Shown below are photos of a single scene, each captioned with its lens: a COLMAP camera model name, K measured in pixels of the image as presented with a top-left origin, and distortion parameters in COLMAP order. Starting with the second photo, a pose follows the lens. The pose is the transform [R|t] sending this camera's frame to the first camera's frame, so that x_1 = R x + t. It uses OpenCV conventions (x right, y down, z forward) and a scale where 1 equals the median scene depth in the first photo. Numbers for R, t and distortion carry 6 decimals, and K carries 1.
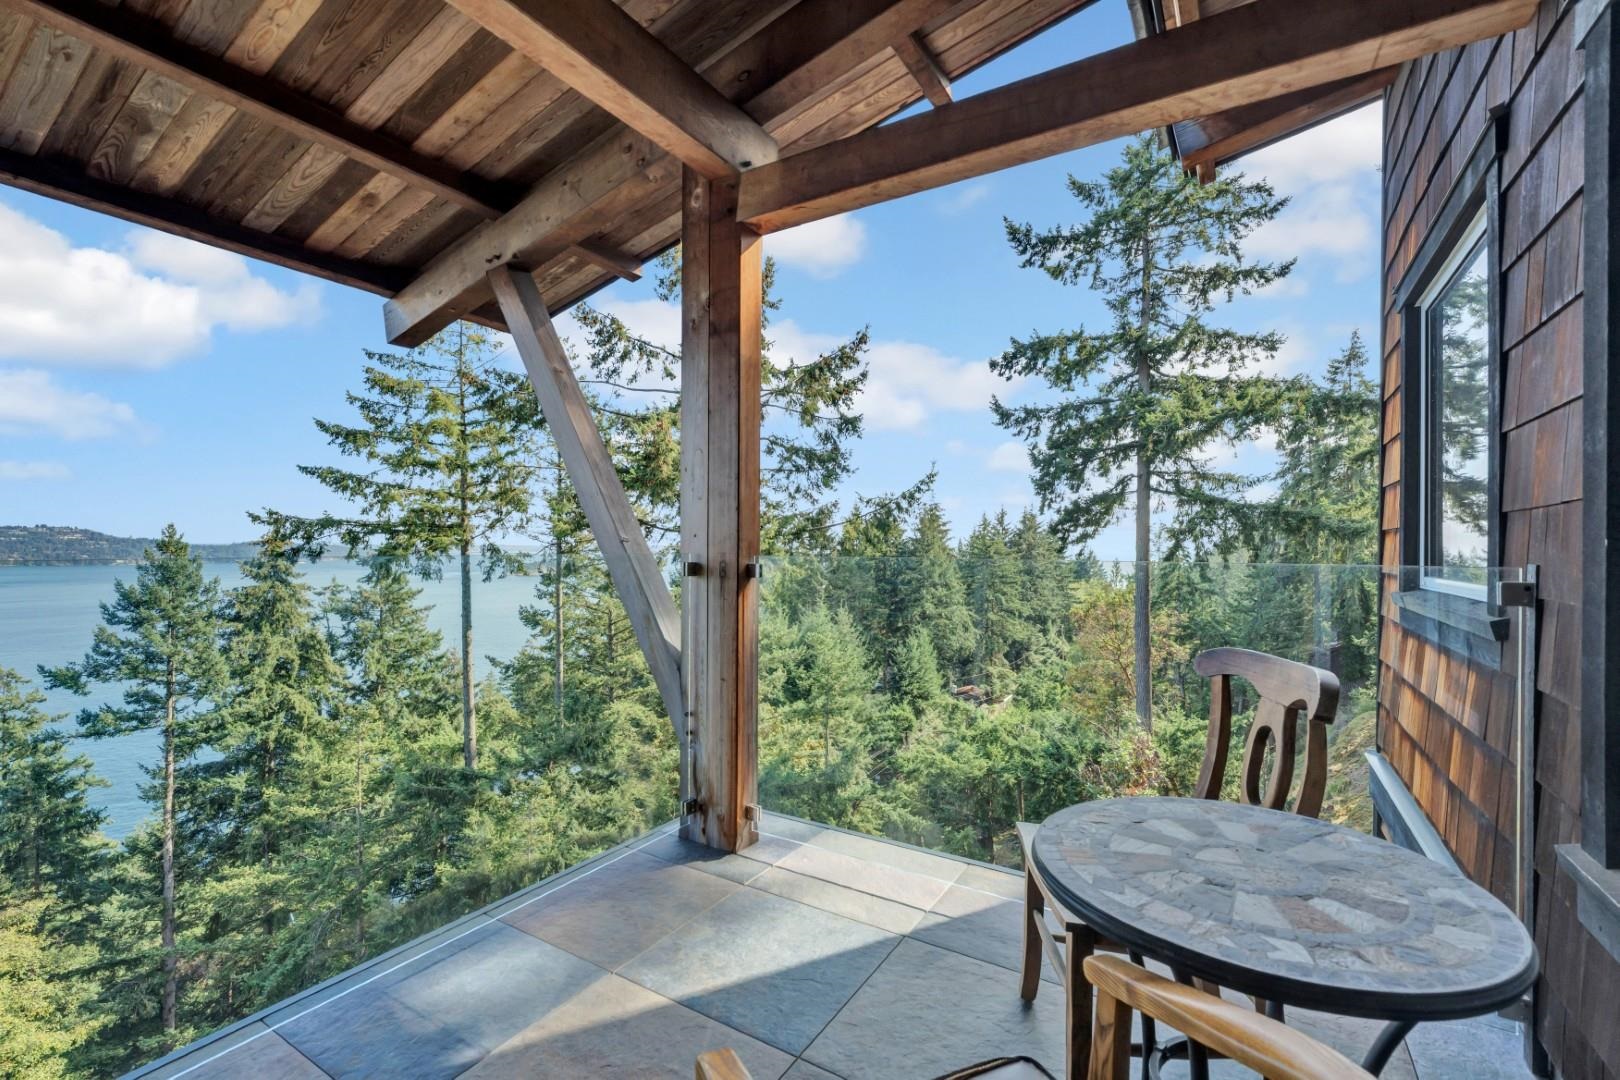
lens RADIAL K [[705.6, 0, 806.1], [0, 705.6, 548.0], [0, 0, 1]] dist [-0.004109, 0.000134]
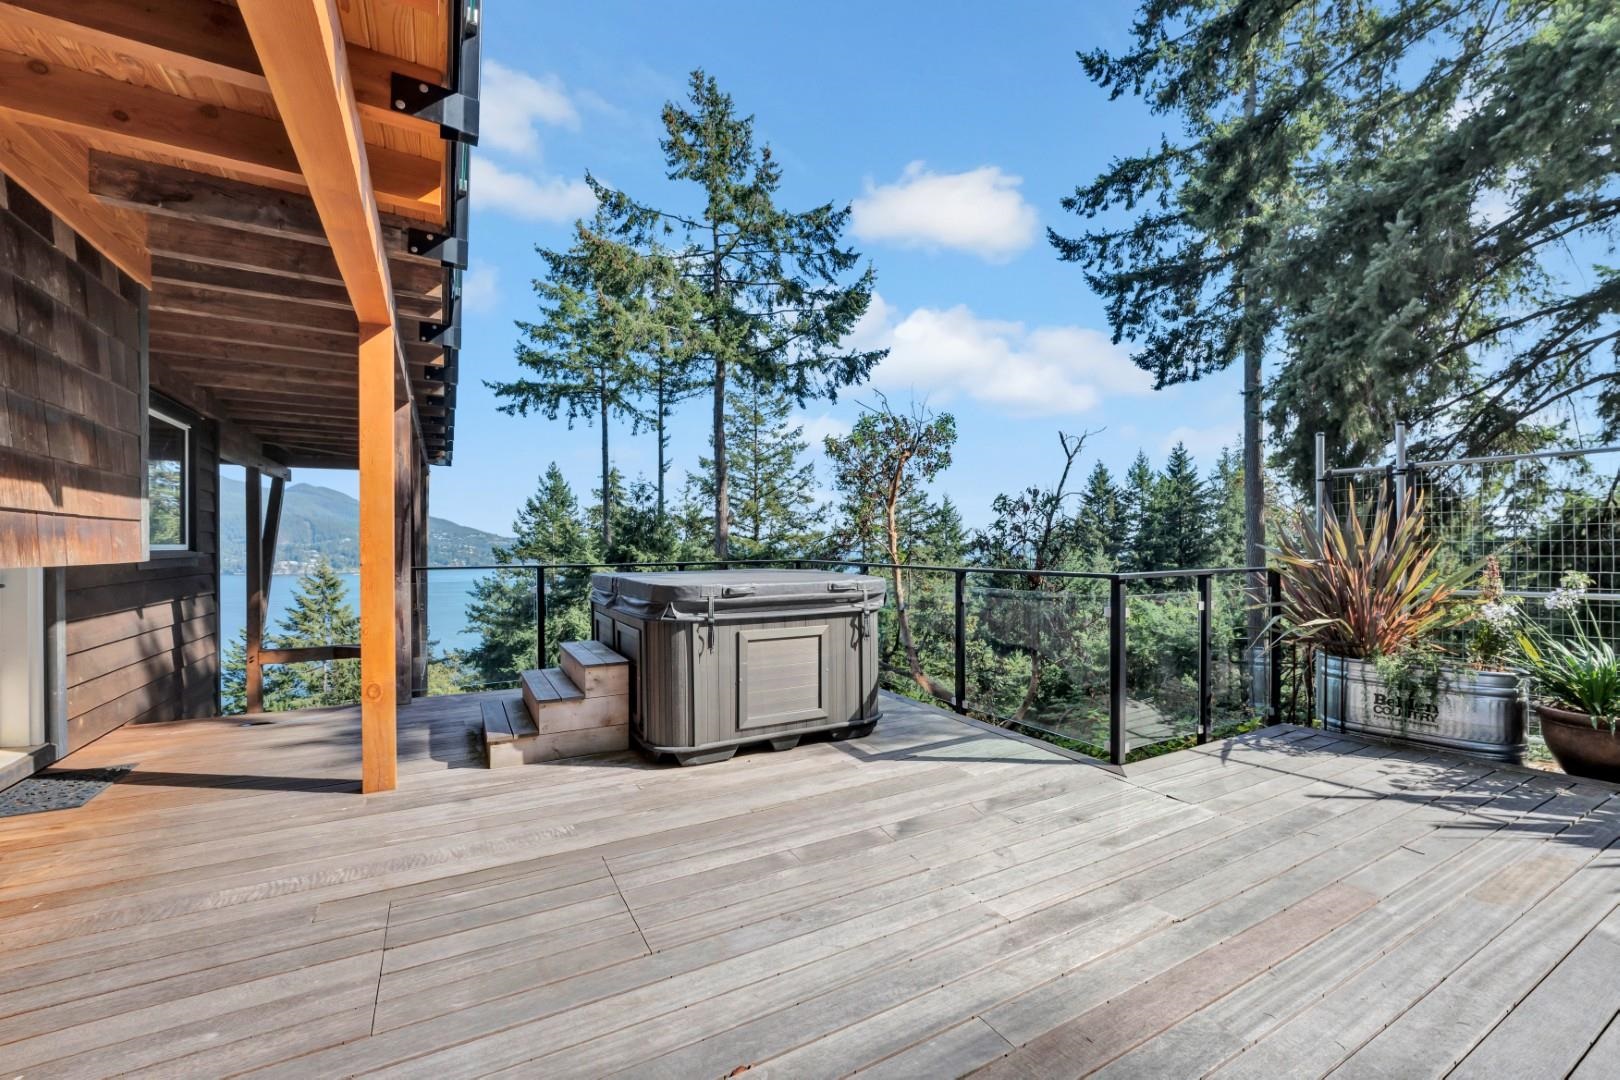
lens RADIAL K [[656.6, 0, 806.6], [0, 656.6, 547.4], [0, 0, 1]] dist [-0.010611, 0.000363]
pose [[0.871547, -0.008381, -0.490240, 0.376328], [0.007464, 0.999965, -0.003827, 0.214566], [0.490255, -0.000324, 0.871579, 0.019972]]
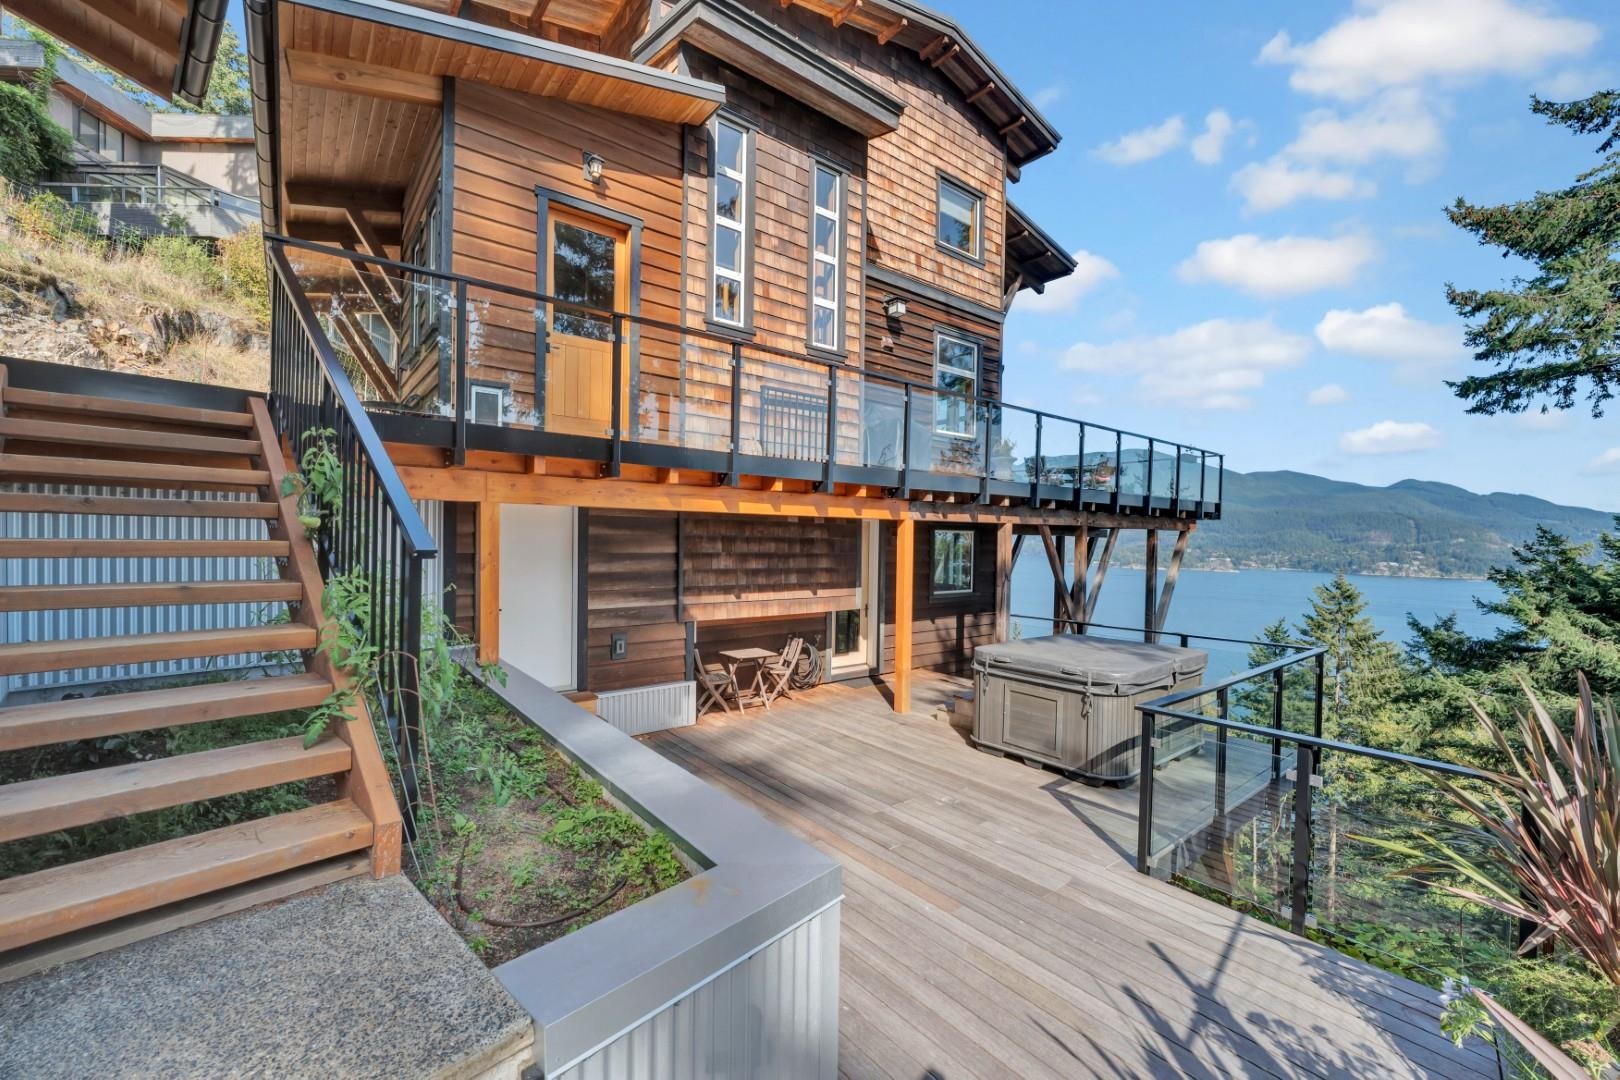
lens RADIAL K [[659.0, 0, 806.8], [0, 659.0, 546.4], [0, 0, 1]] dist [-0.011202, 0.000909]
pose [[-0.336066, 0.000644, -0.941838, 0.536482], [-0.023131, 0.999692, 0.008937, 0.183203], [0.941554, 0.024789, -0.335948, 0.142365]]
